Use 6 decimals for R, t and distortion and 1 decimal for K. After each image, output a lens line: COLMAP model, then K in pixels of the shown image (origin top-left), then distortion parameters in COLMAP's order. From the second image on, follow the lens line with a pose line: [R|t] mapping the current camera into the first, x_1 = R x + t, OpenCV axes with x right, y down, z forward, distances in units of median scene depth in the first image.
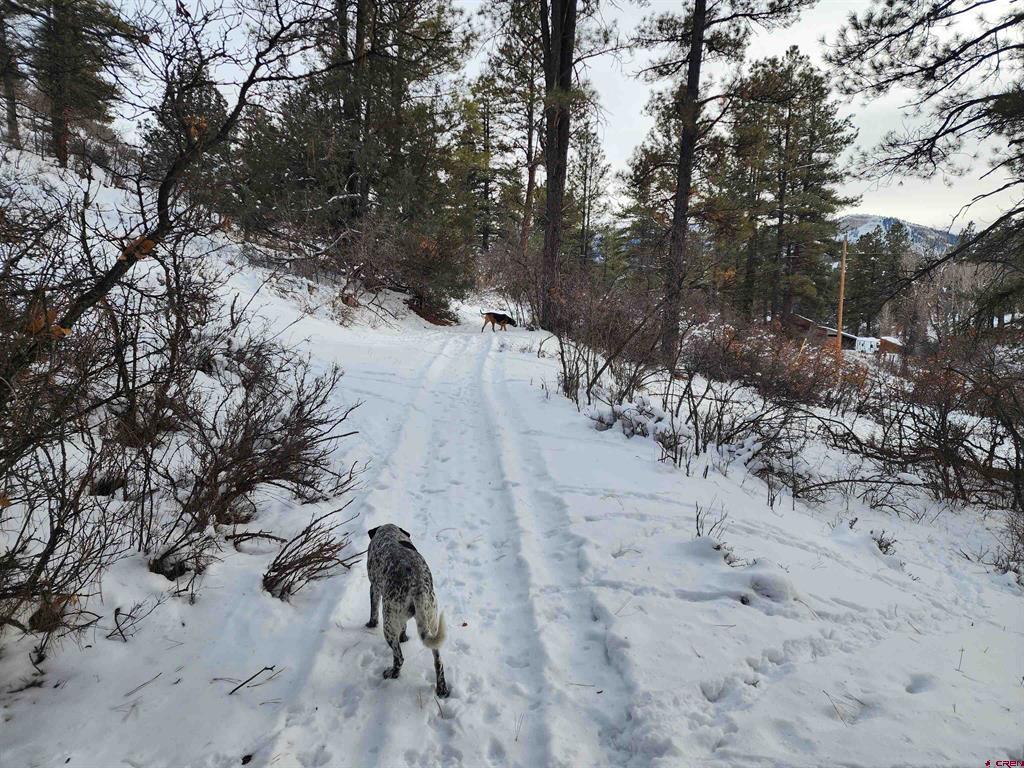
lens RADIAL K [[682.7, 0, 512.4], [0, 682.7, 399.5], [0, 0, 1]] dist [0.093361, -0.086068]
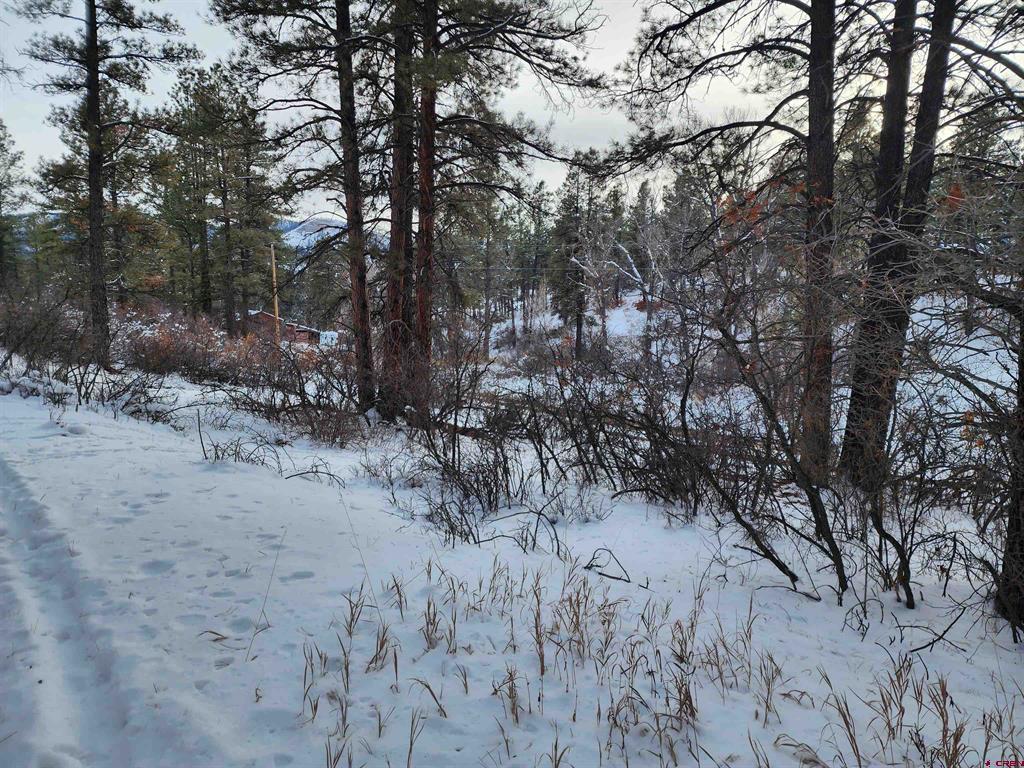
lens RADIAL K [[669.2, 0, 512.0], [0, 669.2, 384.0], [0, 0, 1]] dist [0.036831, -0.034324]
pose [[0.739815, -0.098773, 0.665521, -0.005821], [0.110124, 0.993602, 0.025047, 0.023699], [-0.663737, 0.054760, 0.745959, -0.187799]]
